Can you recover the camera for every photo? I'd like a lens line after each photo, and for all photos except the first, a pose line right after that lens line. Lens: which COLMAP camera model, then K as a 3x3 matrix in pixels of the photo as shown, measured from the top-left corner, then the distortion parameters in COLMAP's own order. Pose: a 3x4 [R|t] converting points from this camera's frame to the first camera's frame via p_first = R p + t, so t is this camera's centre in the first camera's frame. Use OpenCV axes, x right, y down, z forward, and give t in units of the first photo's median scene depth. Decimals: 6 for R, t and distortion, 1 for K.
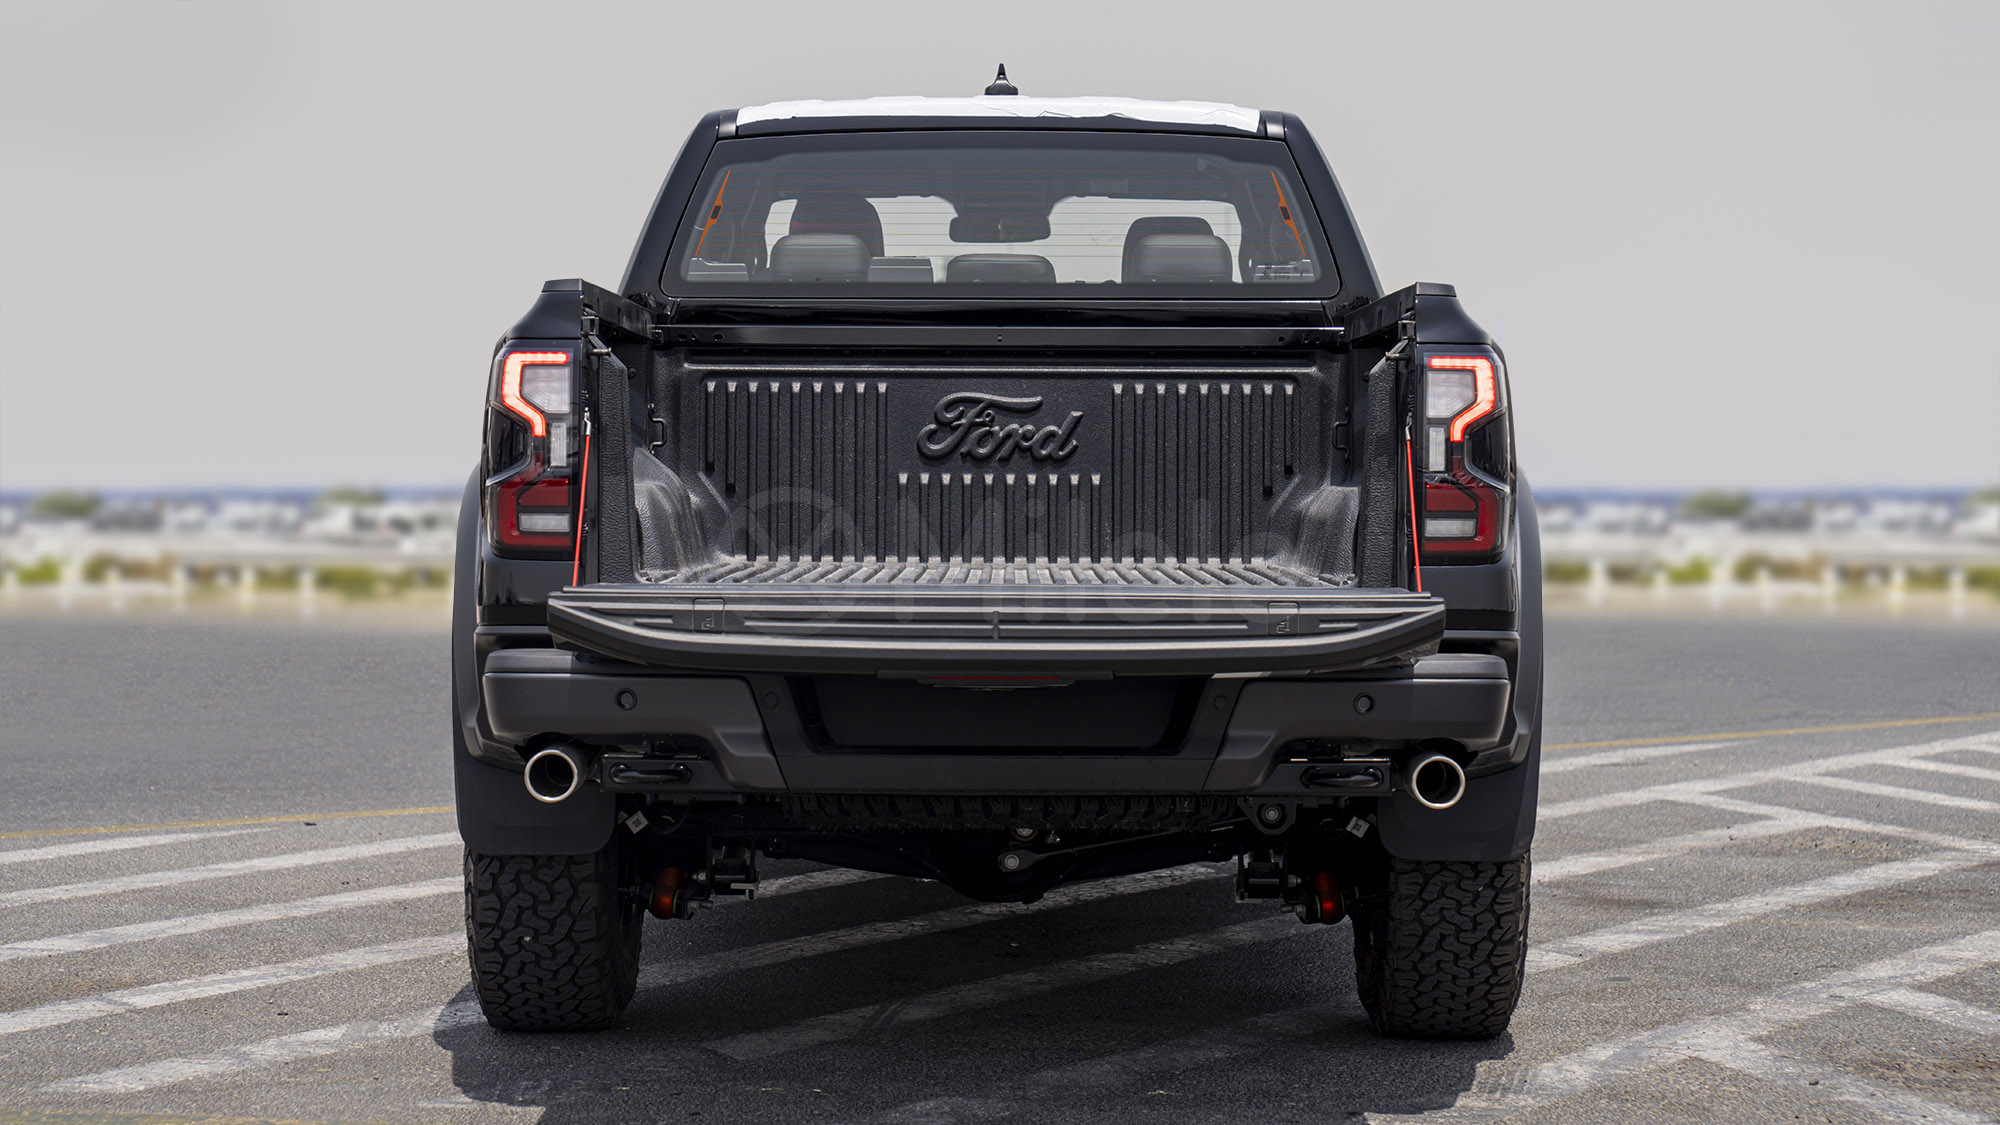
lens RADIAL K [[4281.3, 0, 1000.0], [0, 4281.3, 562.5], [0, 0, 1]] dist [0.471712, 0.355256]
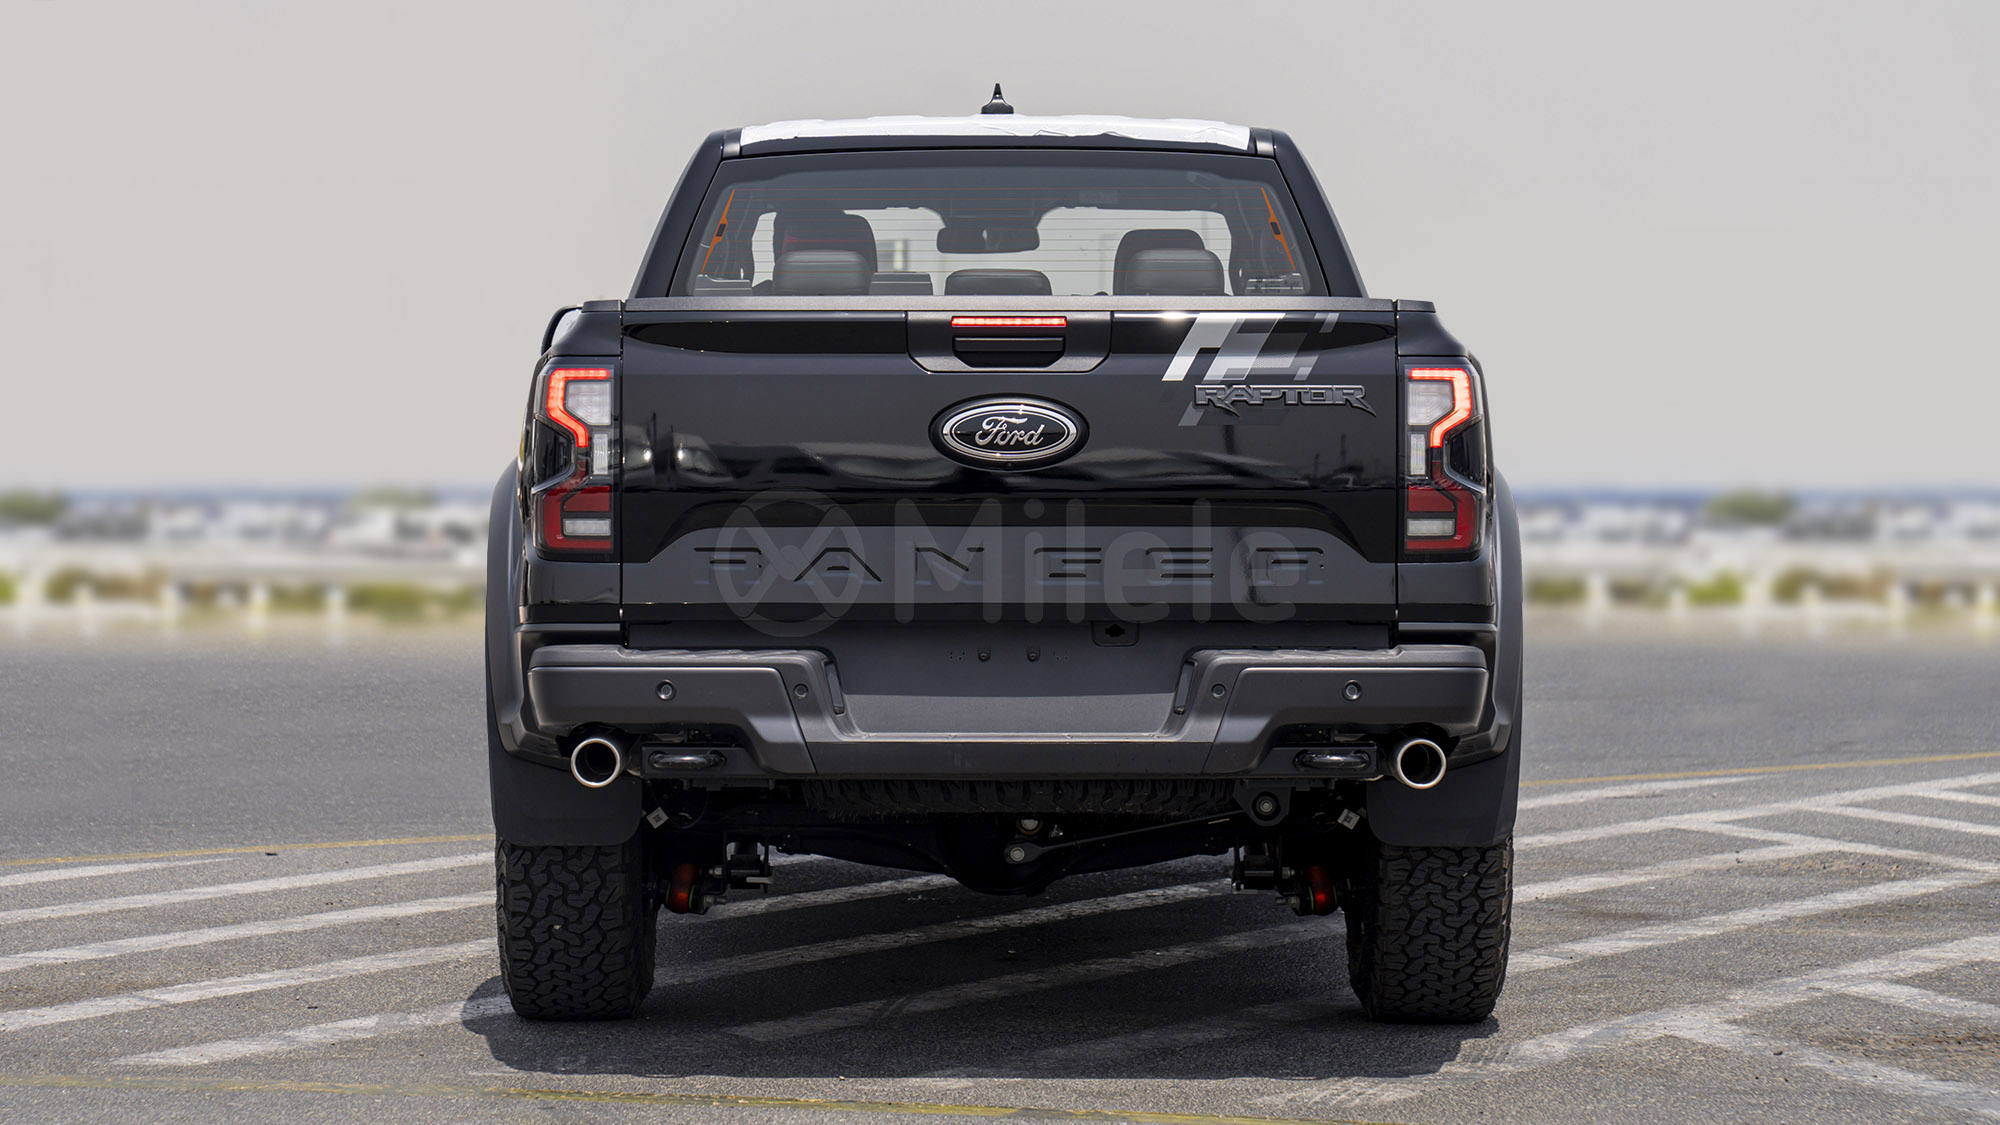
lens RADIAL K [[5052.2, 0, 1000.0], [0, 5052.2, 562.5], [0, 0, 1]] dist [0.539514, -0.577923]
pose [[0.999916, -0.005430, 0.011745, -0.015575], [0.005532, 0.999947, -0.008636, 0.009620], [-0.011697, 0.008700, 0.999894, -0.230700]]
